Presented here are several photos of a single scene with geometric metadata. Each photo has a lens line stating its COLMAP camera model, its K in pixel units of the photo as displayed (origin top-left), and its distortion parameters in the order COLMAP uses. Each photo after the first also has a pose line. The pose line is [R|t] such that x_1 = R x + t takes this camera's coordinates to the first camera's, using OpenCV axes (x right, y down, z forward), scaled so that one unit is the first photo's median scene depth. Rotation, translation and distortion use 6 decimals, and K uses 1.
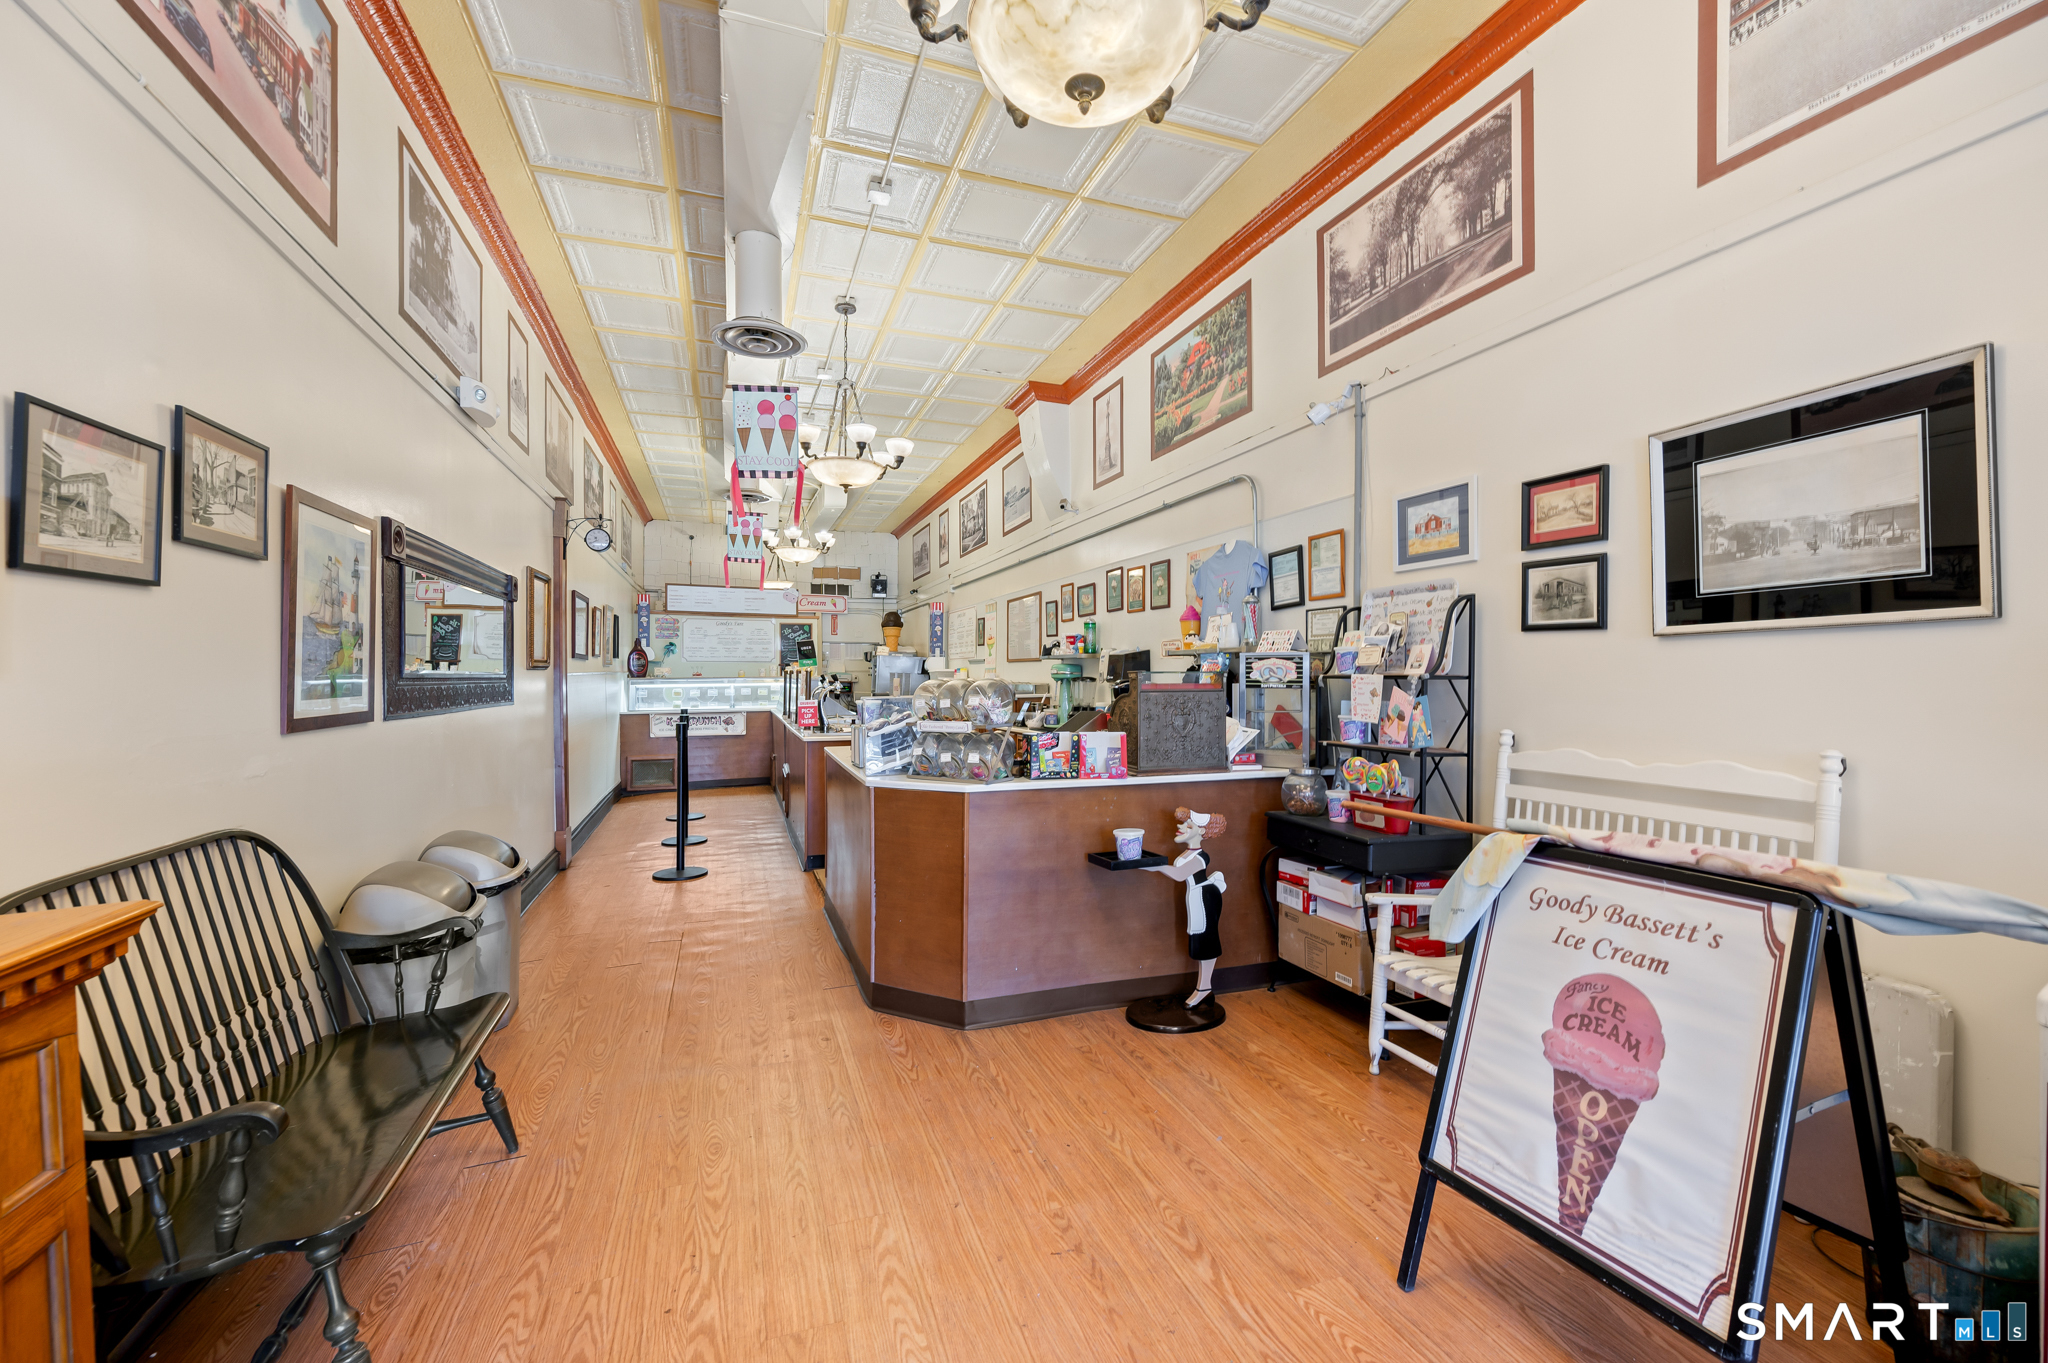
lens RADIAL K [[818.1, 0, 1024.1], [0, 818.1, 671.1], [0, 0, 1]] dist [0.002575, -0.000637]
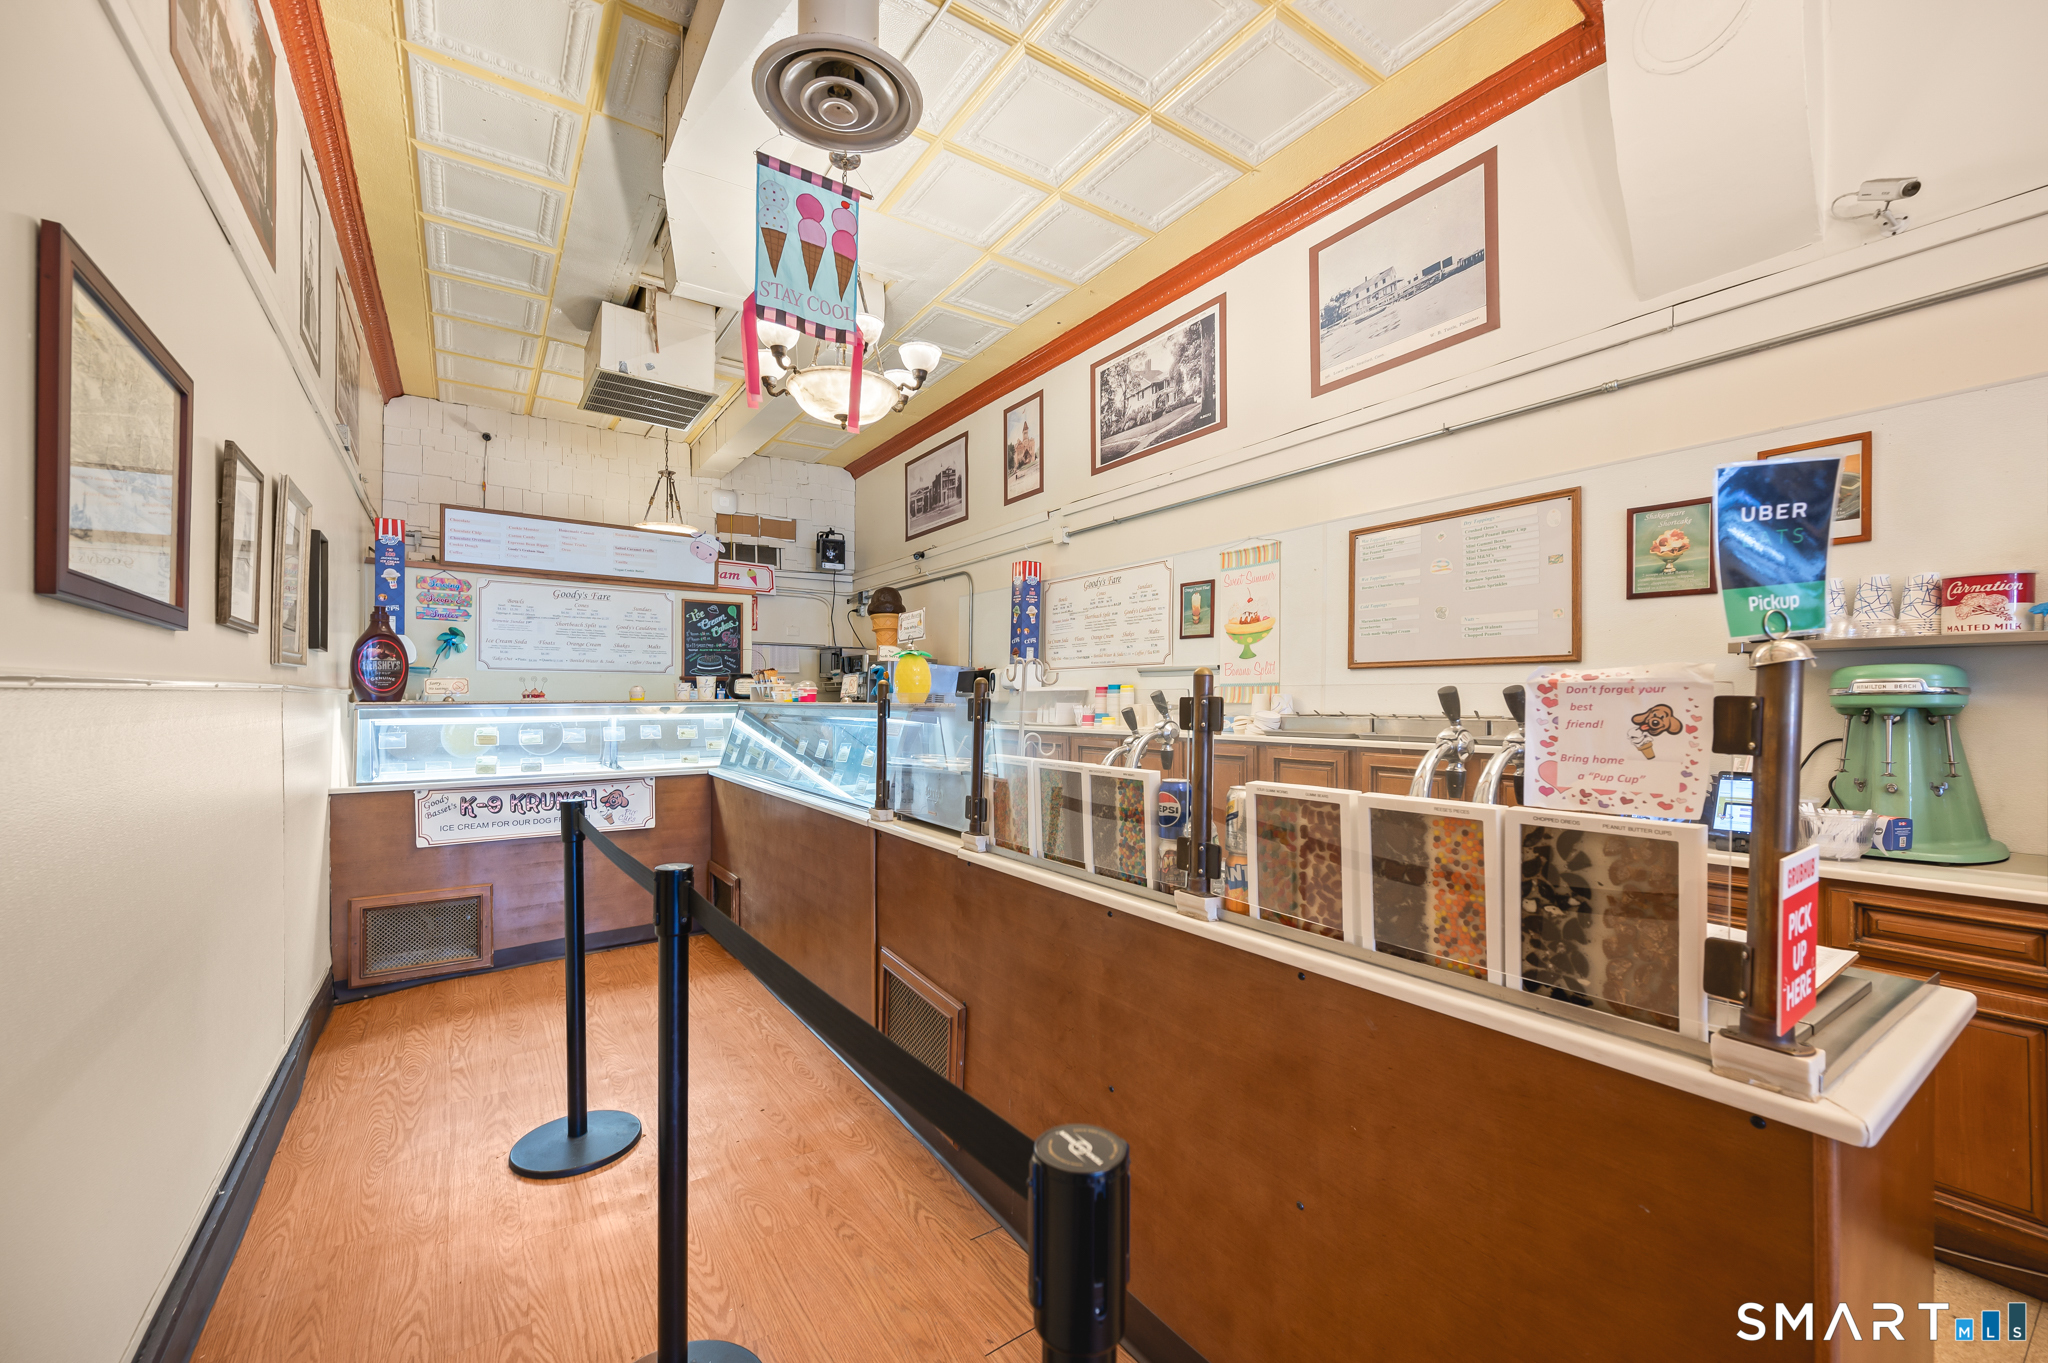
lens RADIAL K [[818.1, 0, 1021.0], [0, 818.1, 694.7], [0, 0, 1]] dist [0.002575, -0.000637]
pose [[0.969711, 0.004597, 0.244213, -0.241771], [-0.004147, 0.999989, -0.002358, 0.003892], [-0.244221, 0.001274, 0.969719, 0.485384]]
